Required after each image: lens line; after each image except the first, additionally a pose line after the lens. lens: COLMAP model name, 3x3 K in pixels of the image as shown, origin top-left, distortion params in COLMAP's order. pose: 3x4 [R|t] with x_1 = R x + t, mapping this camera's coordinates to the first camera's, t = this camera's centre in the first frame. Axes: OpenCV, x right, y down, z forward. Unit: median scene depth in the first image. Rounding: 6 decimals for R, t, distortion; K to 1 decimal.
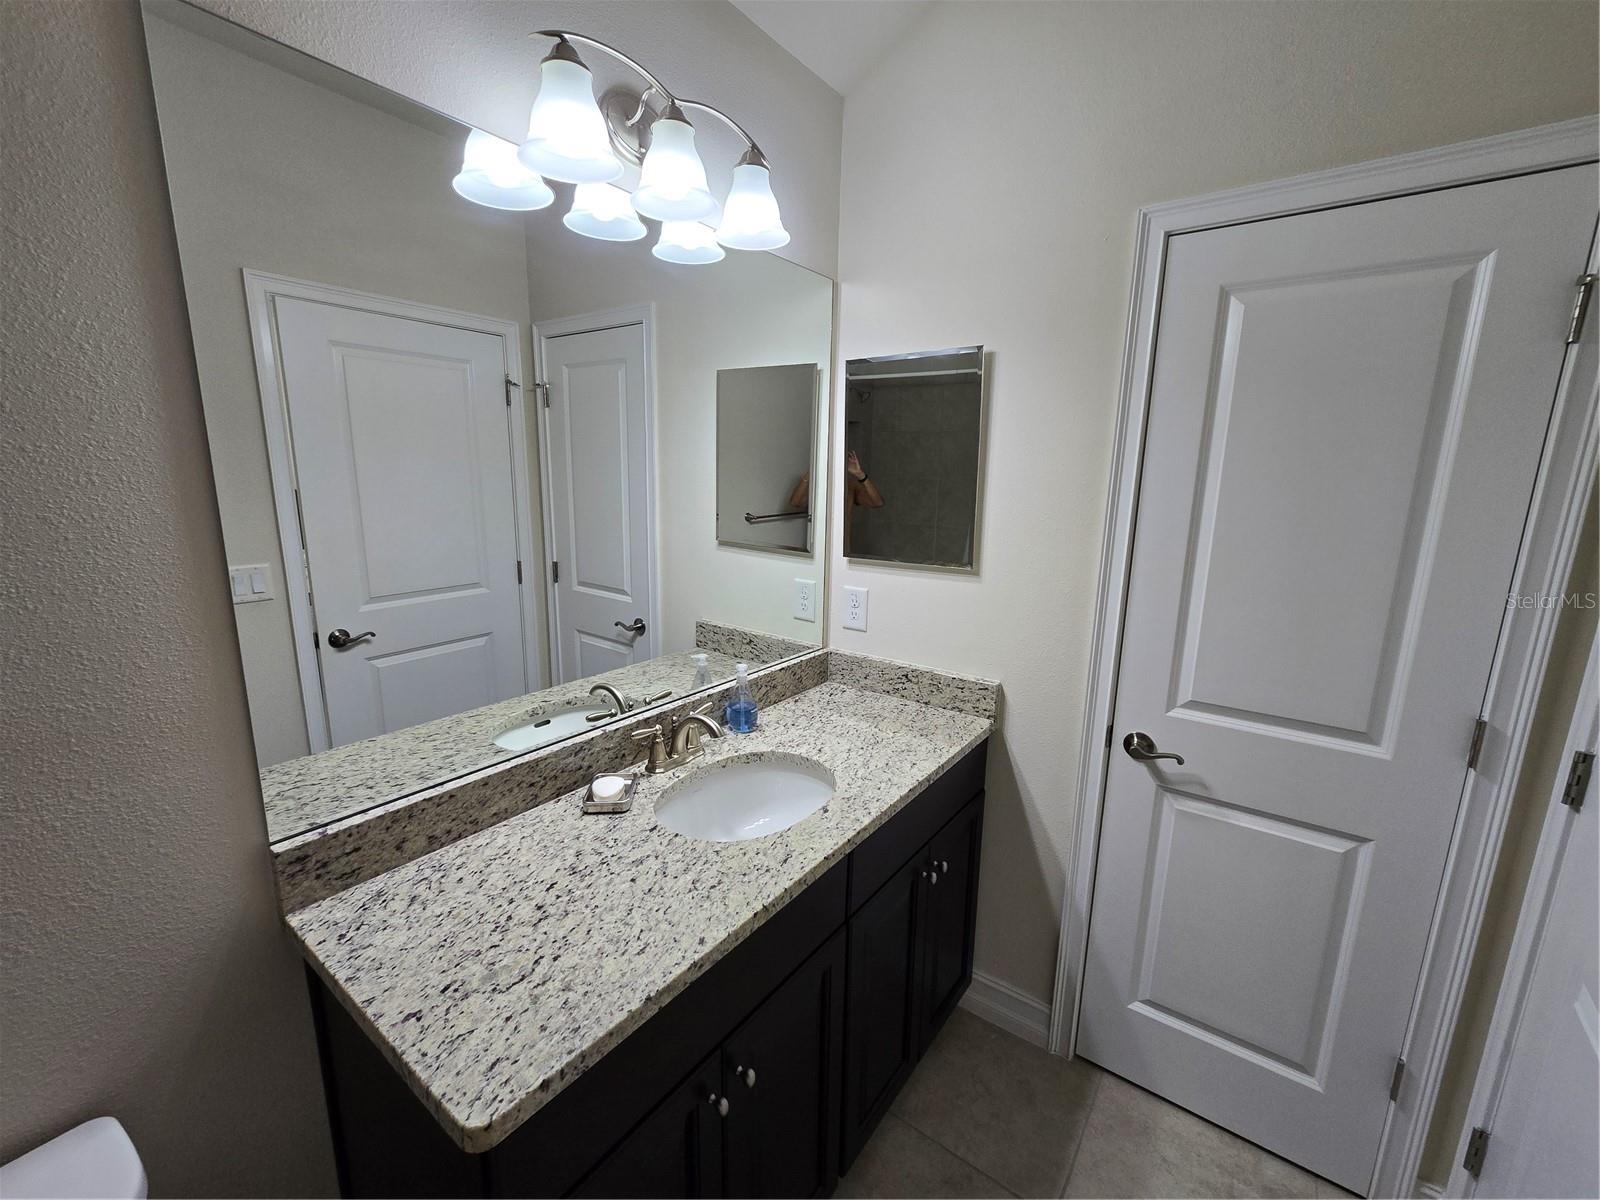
lens RADIAL K [[653.9, 0, 816.6], [0, 653.9, 602.0], [0, 0, 1]] dist [0.003137, 0.000432]
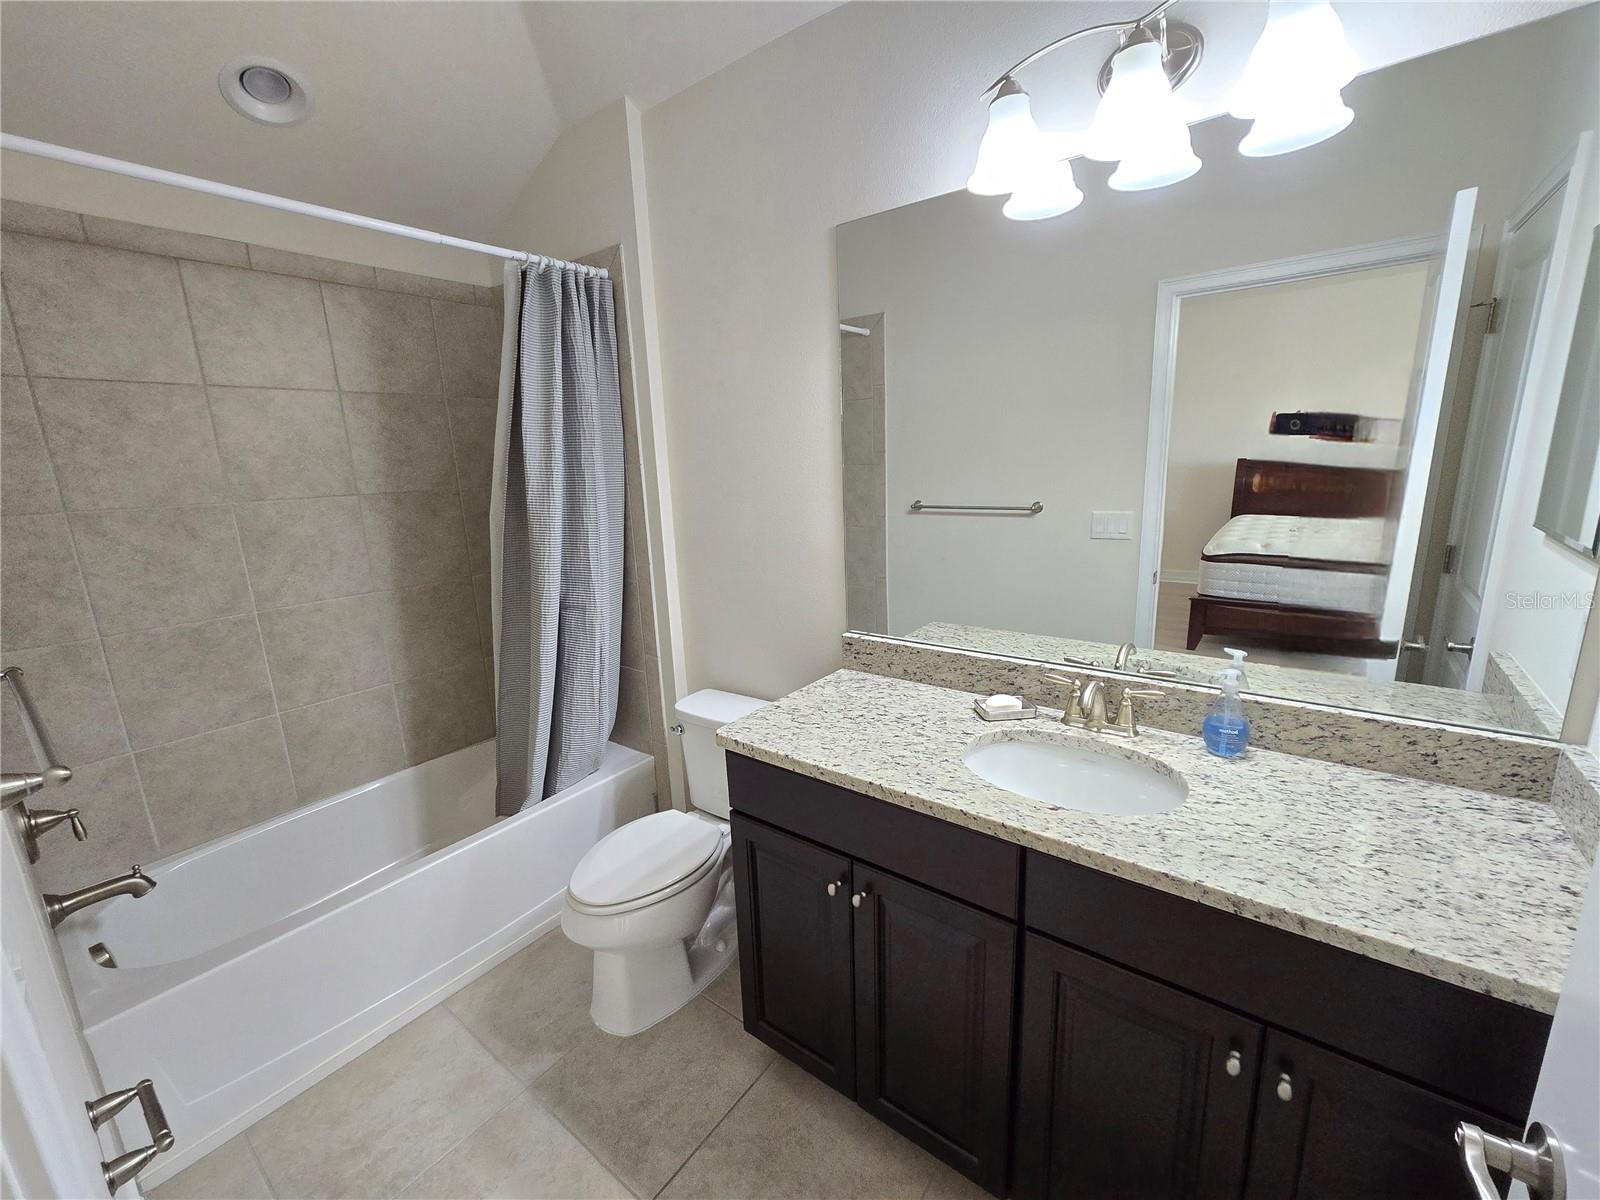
lens RADIAL K [[653.9, 0, 796.2], [0, 653.9, 600.6], [0, 0, 1]] dist [0.003137, 0.000432]
pose [[-0.017324, 0.201784, -0.979277, 0.714251], [-0.159359, 0.966347, 0.201939, -0.065970], [0.987069, 0.159555, 0.015415, 0.512696]]
